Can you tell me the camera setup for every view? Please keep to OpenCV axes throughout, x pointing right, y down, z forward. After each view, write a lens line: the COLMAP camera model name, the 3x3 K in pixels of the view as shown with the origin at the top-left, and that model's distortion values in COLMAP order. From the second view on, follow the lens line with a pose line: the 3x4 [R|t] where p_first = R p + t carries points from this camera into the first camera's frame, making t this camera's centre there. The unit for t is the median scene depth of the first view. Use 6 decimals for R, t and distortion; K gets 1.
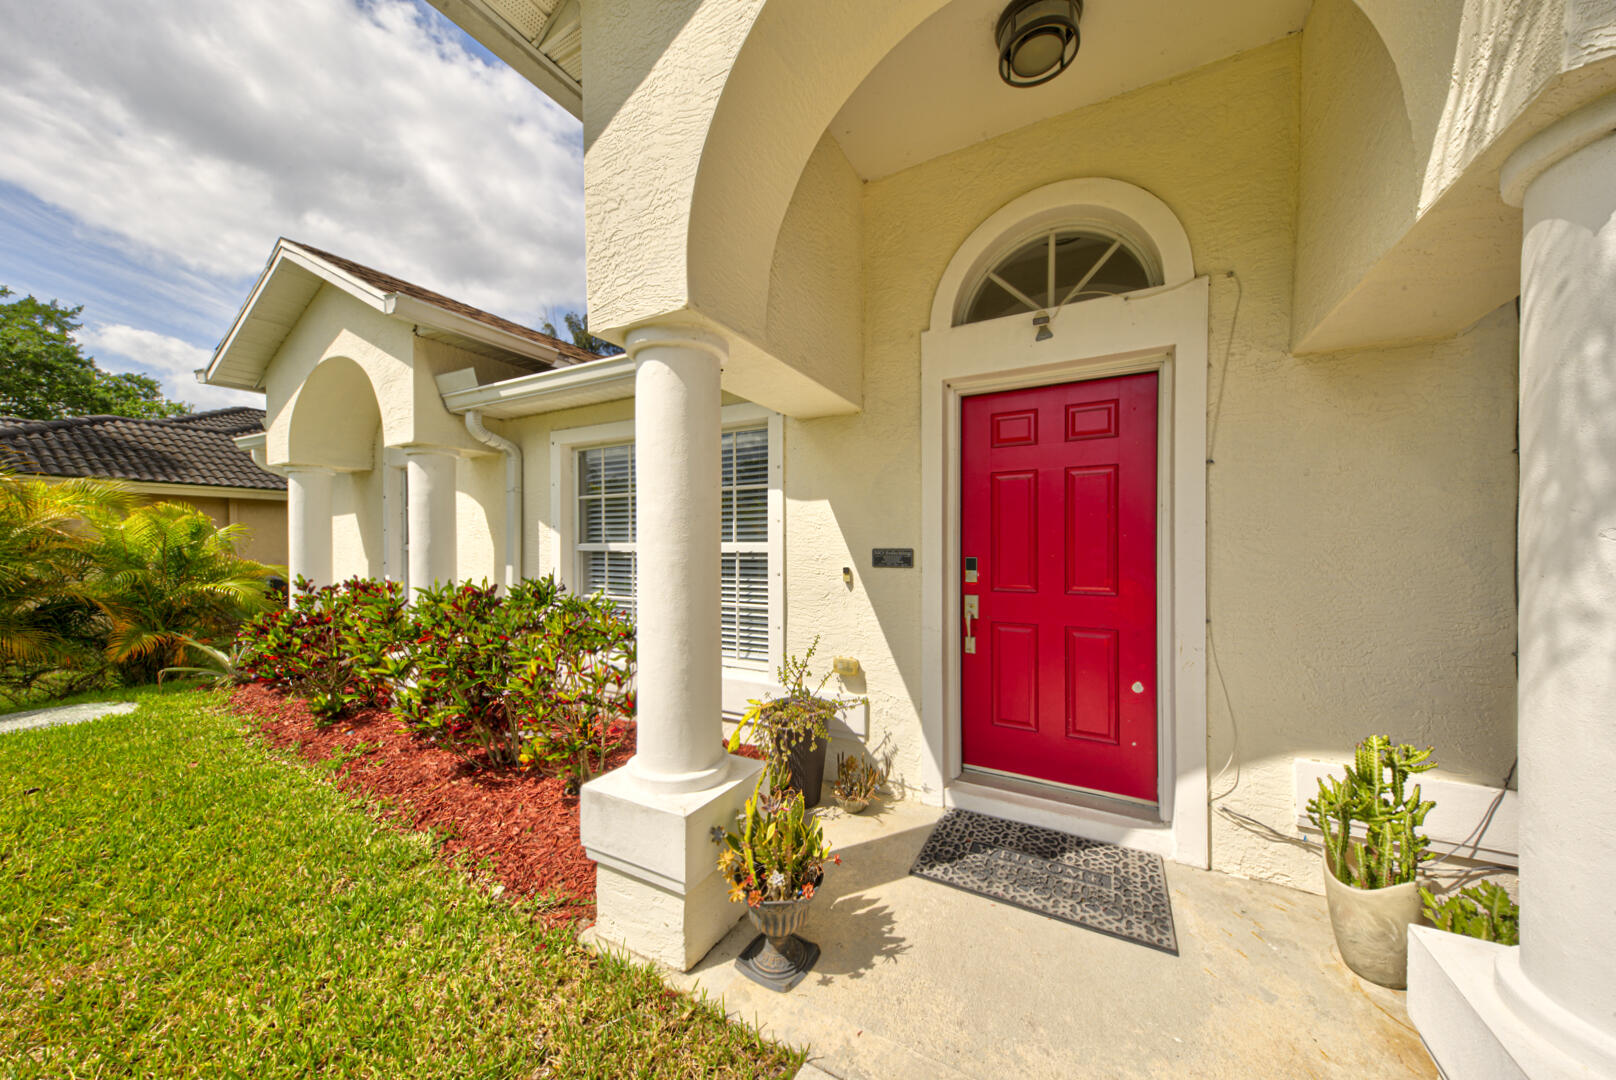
lens RADIAL K [[561.1, 0, 818.3], [0, 561.1, 548.7], [0, 0, 1]] dist [0.019906, 0.000065]
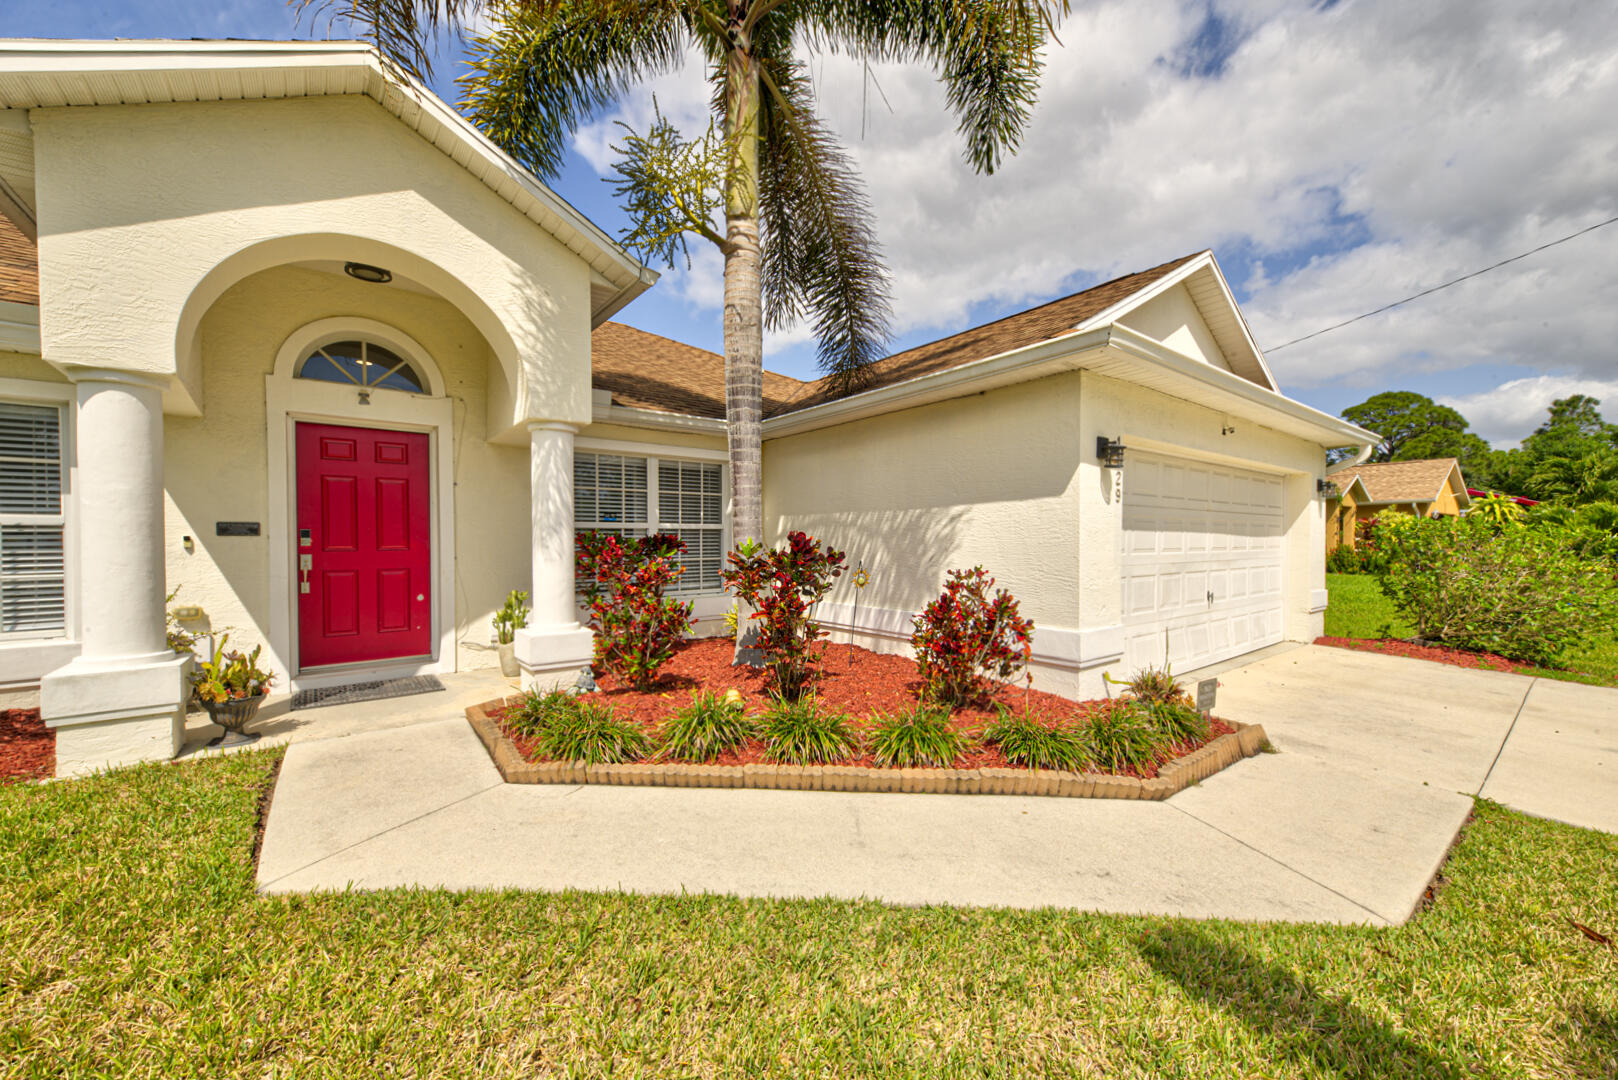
lens RADIAL K [[607.3, 0, 811.4], [0, 607.3, 547.8], [0, 0, 1]] dist [0.010722, -0.000279]
pose [[0.403247, -0.012355, 0.915008, -0.709770], [0.010491, 0.999906, 0.008877, 0.067142], [-0.915031, 0.006019, 0.403338, -0.939785]]
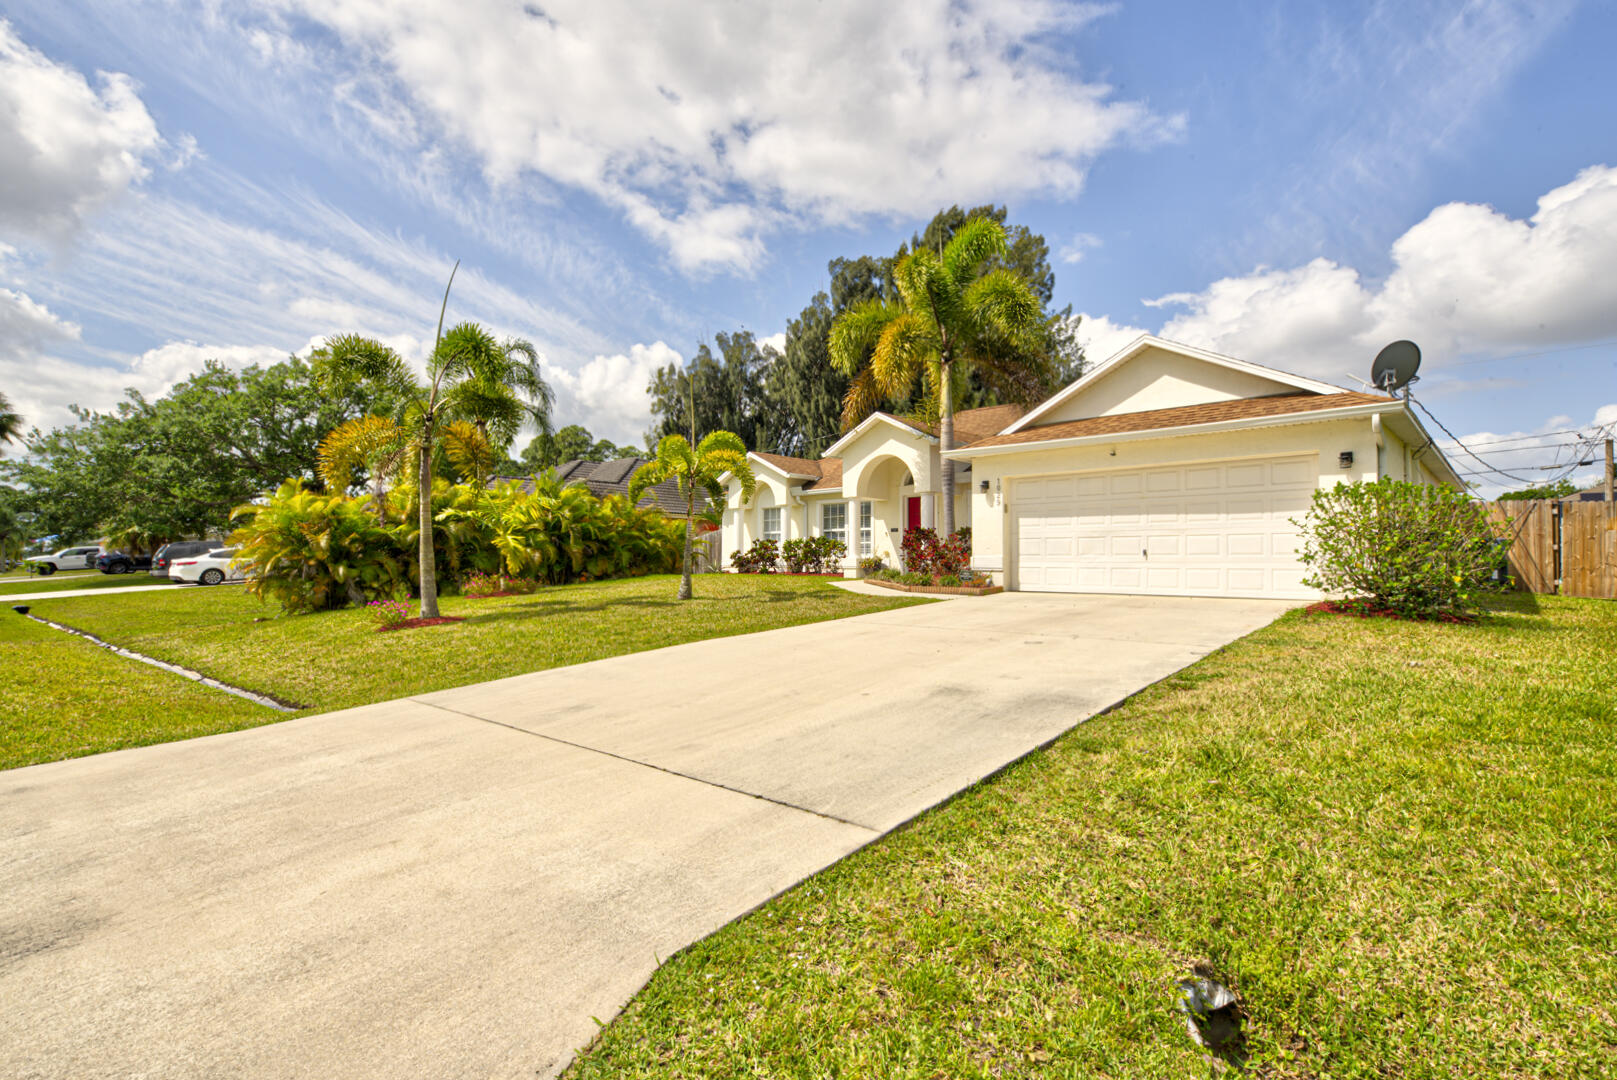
lens RADIAL K [[785.5, 0, 812.9], [0, 785.5, 548.8], [0, 0, 1]] dist [0.051606, 0.000319]
pose [[0.973119, -0.000523, -0.230302, 1.075640], [-0.005489, 0.999661, -0.025464, 0.379644], [0.230237, 0.026044, 0.972786, -6.192169]]
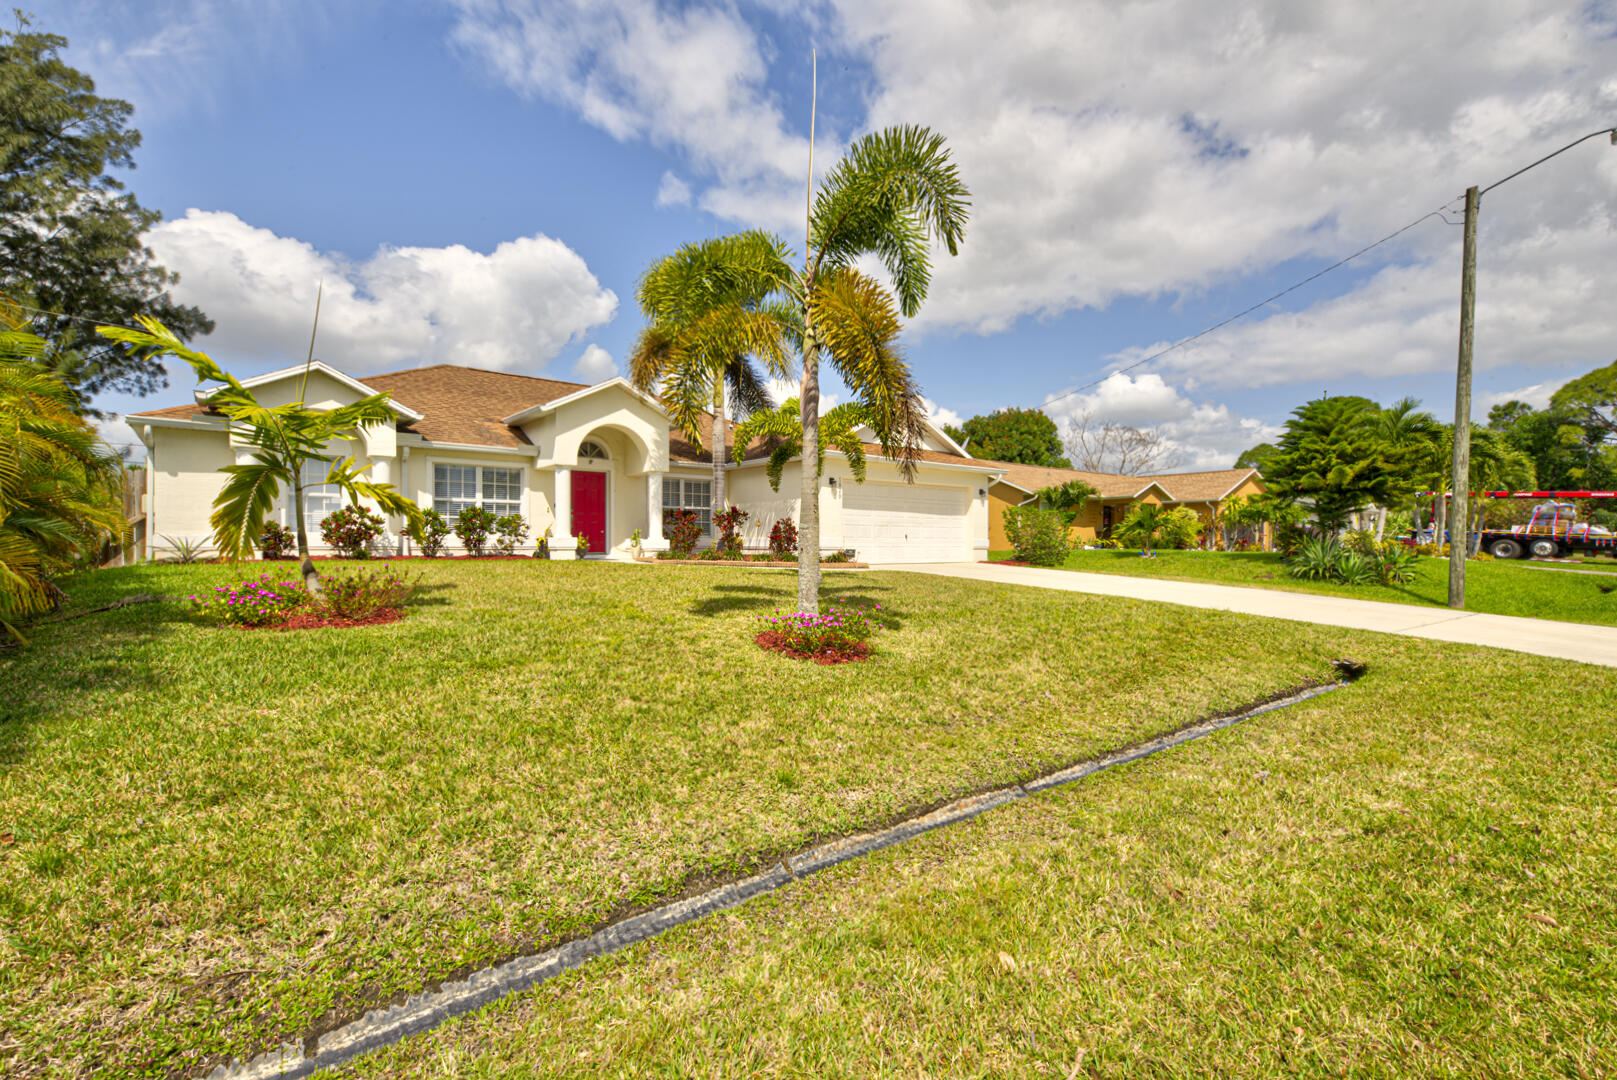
lens RADIAL K [[722.0, 0, 811.4], [0, 722.0, 543.8], [0, 0, 1]] dist [0.041764, -0.000059]
pose [[0.403253, 0.001779, 0.915087, -4.422454], [0.004468, 0.999982, -0.003913, 0.361800], [-0.915078, 0.005667, 0.403238, -3.210432]]
